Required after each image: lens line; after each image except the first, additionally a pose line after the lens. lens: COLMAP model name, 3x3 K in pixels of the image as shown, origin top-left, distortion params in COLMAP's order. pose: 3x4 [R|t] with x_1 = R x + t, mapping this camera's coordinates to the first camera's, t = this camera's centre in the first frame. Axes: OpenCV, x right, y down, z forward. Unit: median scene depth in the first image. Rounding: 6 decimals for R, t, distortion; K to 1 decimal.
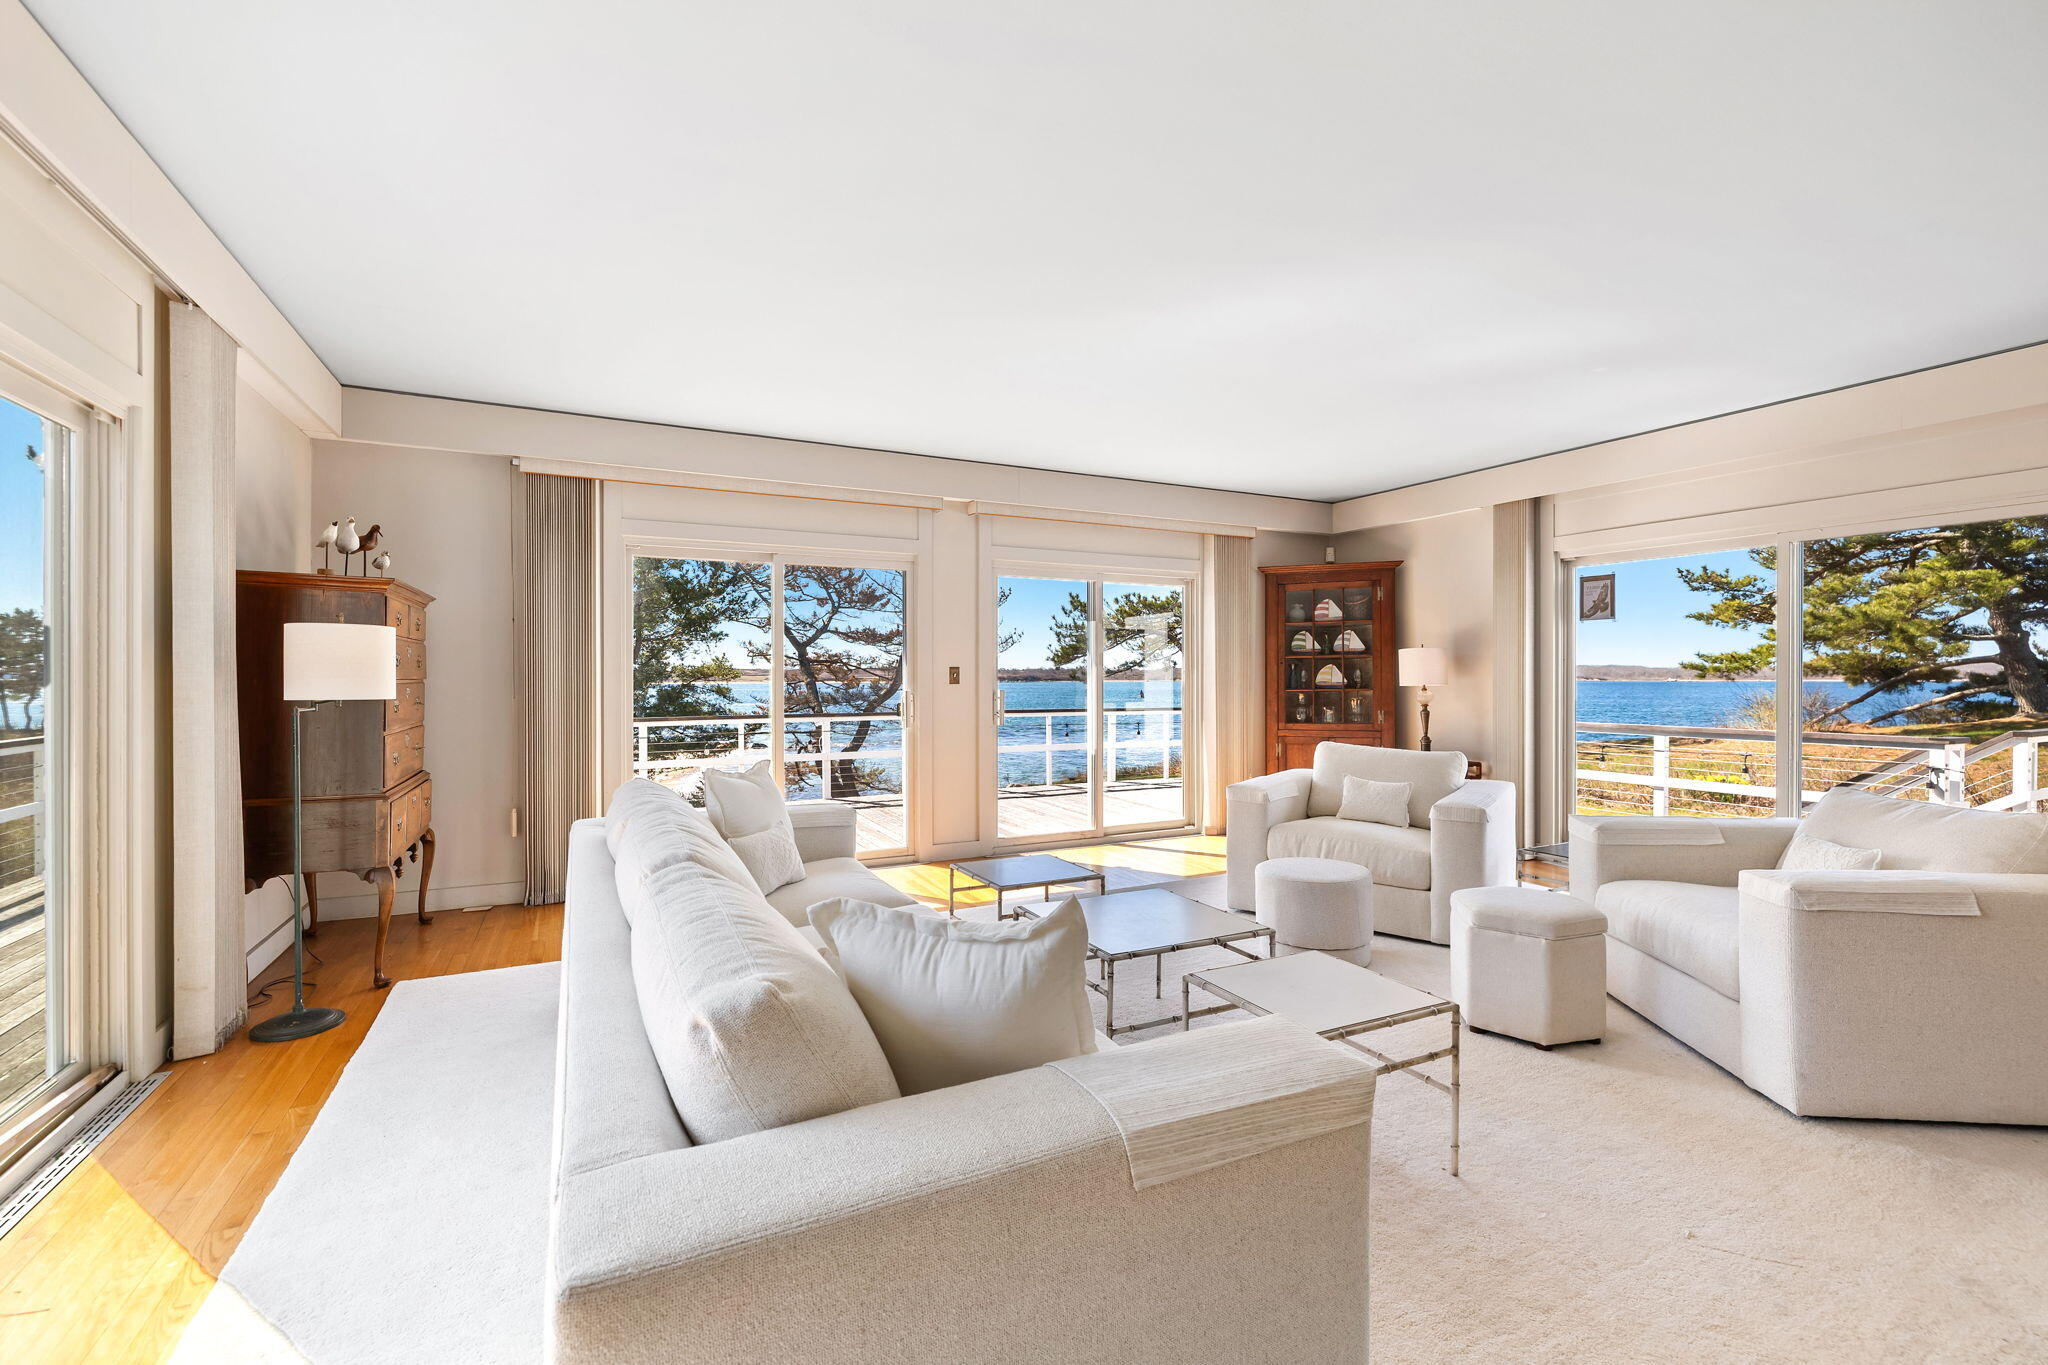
lens RADIAL K [[879.9, 0, 1032.3], [0, 879.9, 673.8], [0, 0, 1]] dist [0.004028, 0.000622]
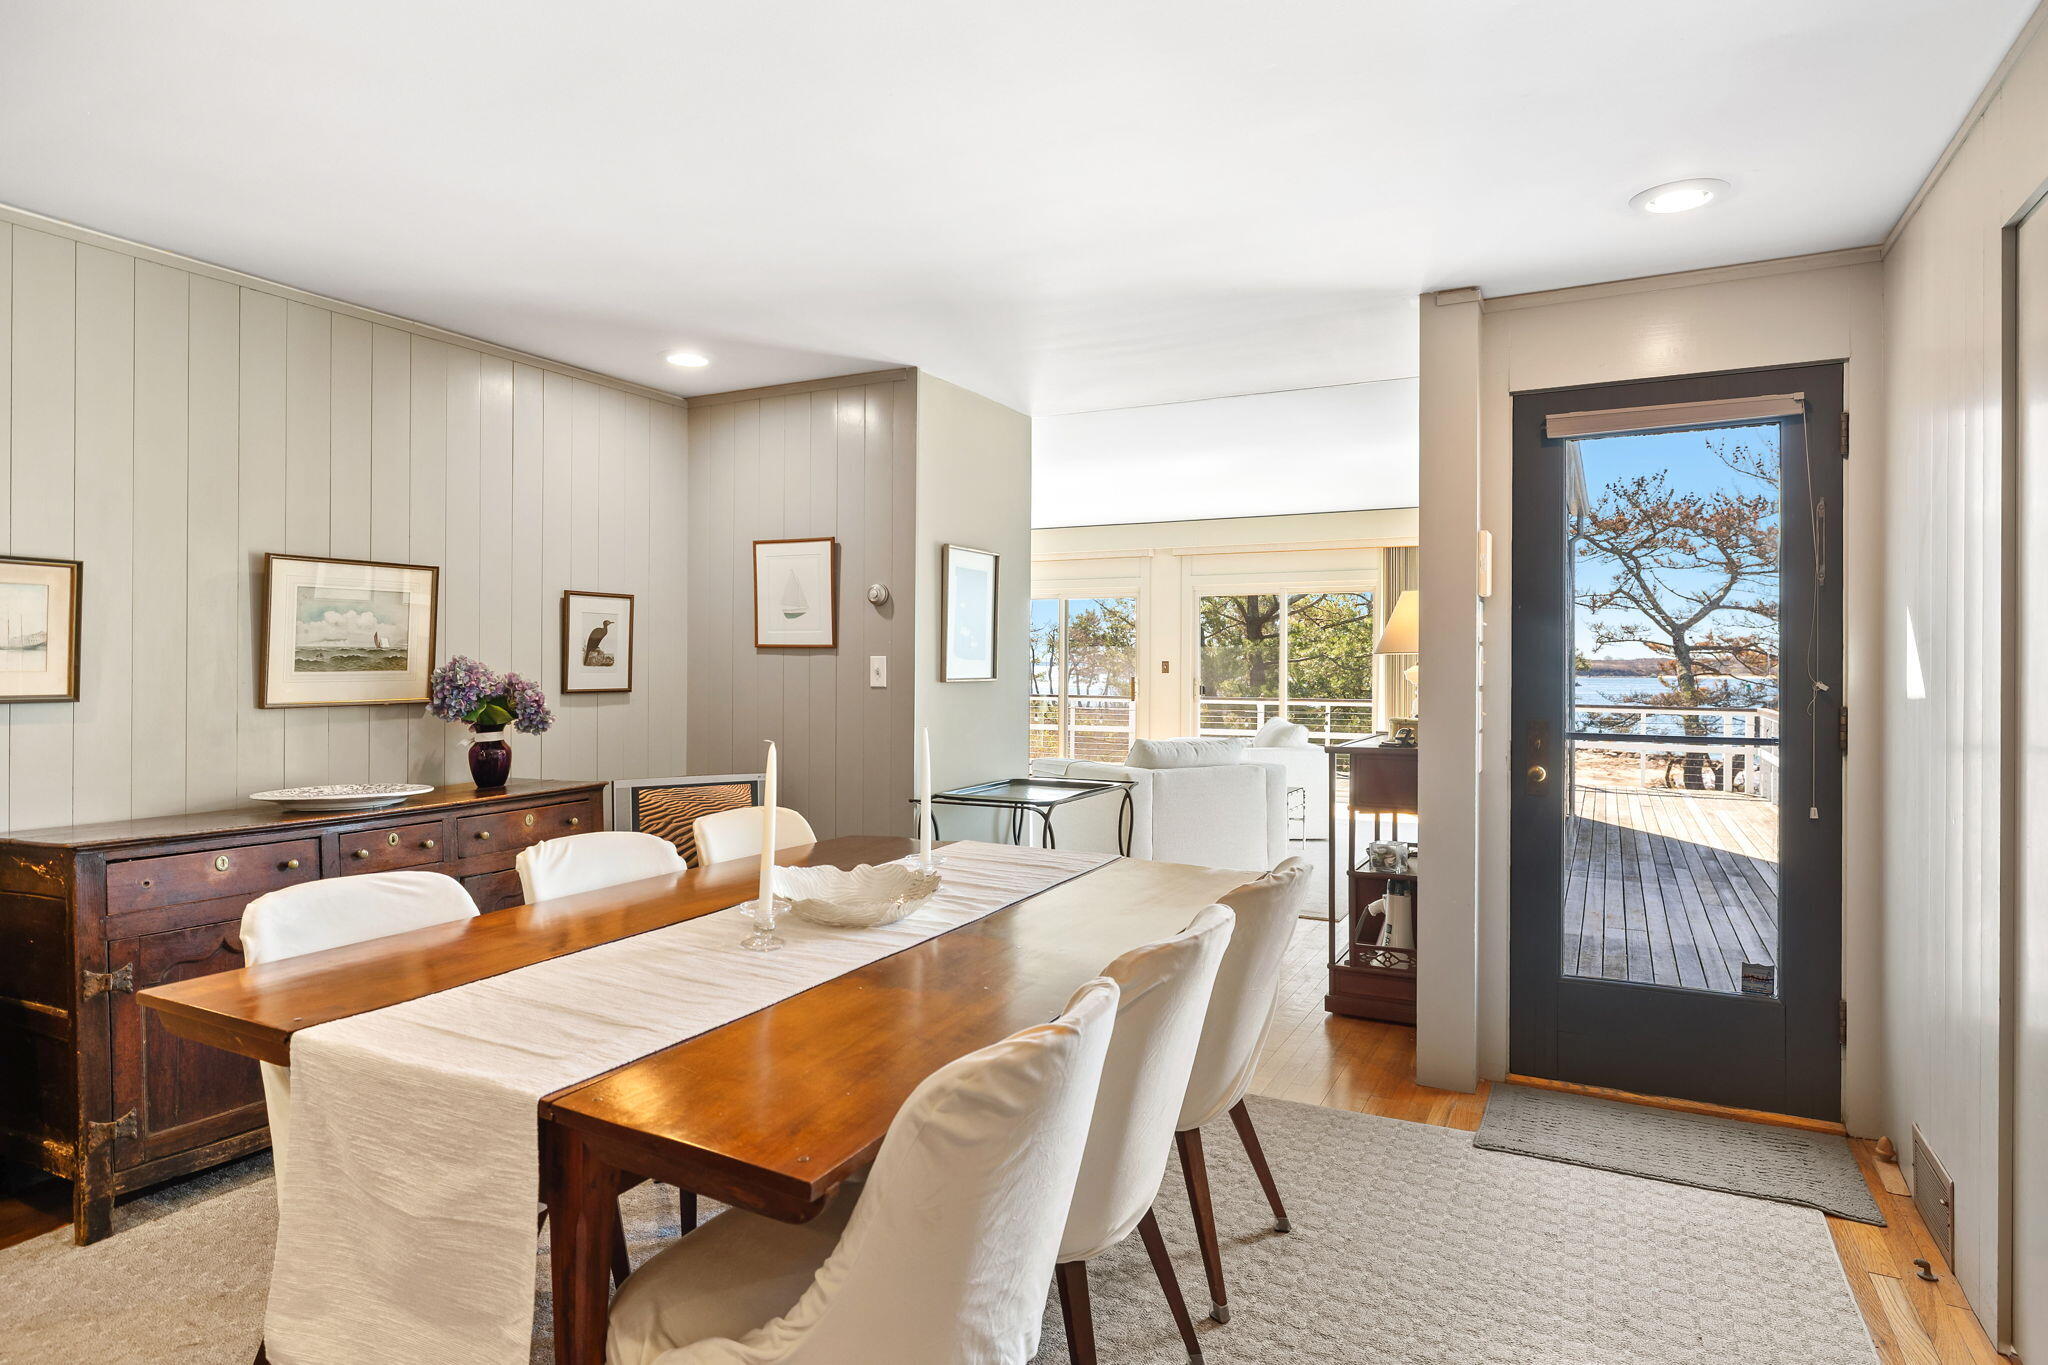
lens RADIAL K [[1097.6, 0, 1046.3], [0, 1097.6, 658.2], [0, 0, 1]] dist [0.006071, 0.000622]
pose [[0.596431, 0.000481, -0.802664, 1.084161], [-0.003790, 0.999990, -0.002217, -0.006460], [0.802655, 0.004364, 0.596427, -0.217576]]
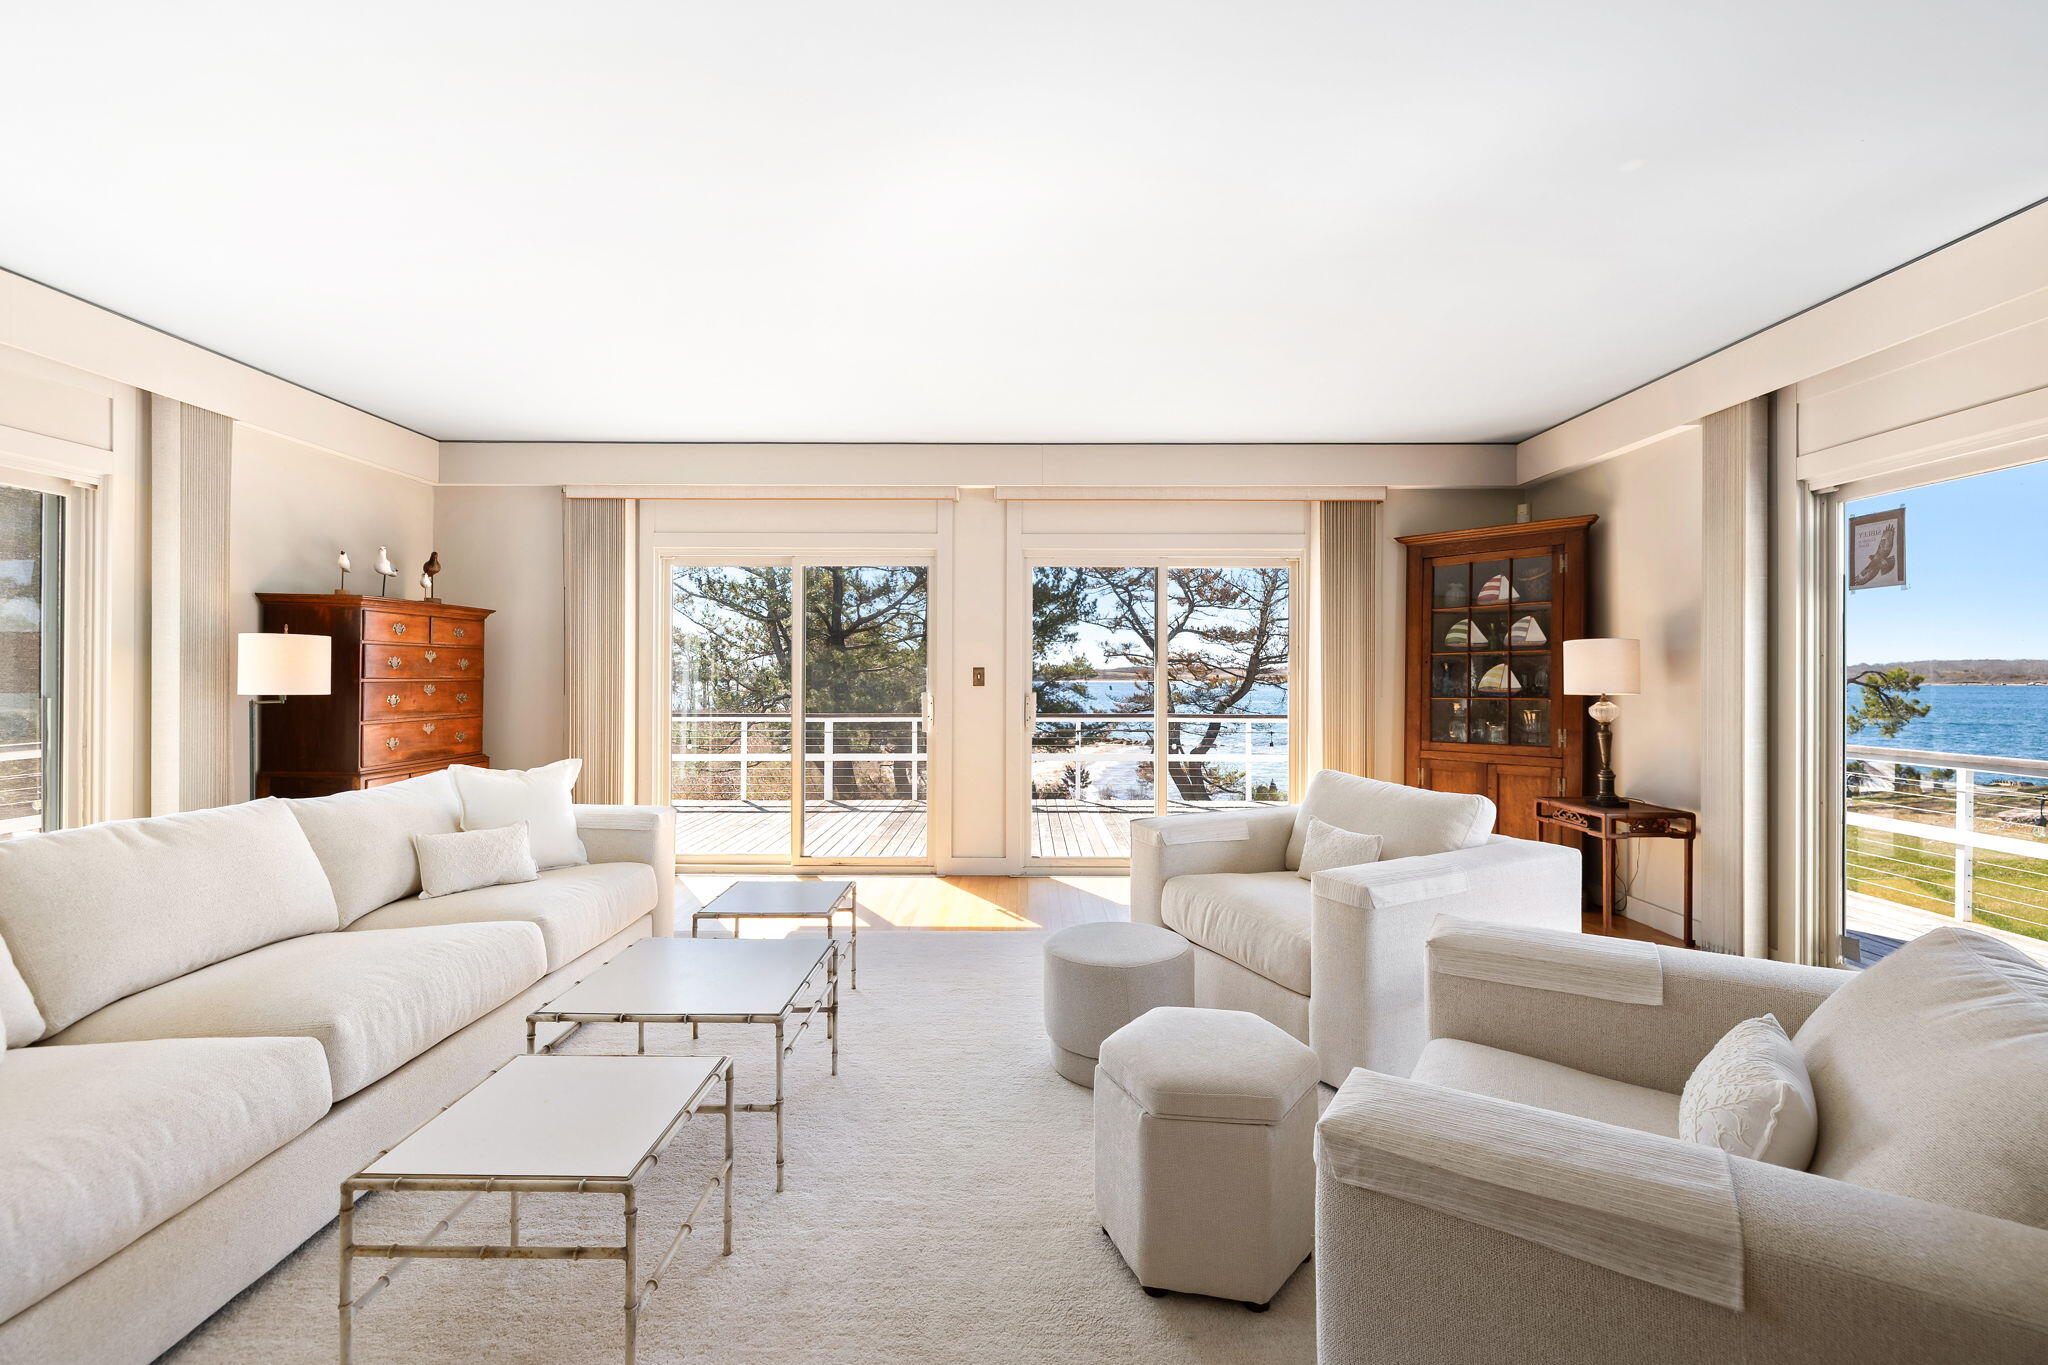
lens RADIAL K [[879.9, 0, 1036.0], [0, 879.9, 665.1], [0, 0, 1]] dist [0.004028, 0.000622]
pose [[0.889041, -0.000781, -0.457828, 0.332999], [-0.003475, 0.999958, -0.008453, -0.001965], [0.457815, 0.009106, 0.889001, 0.175030]]
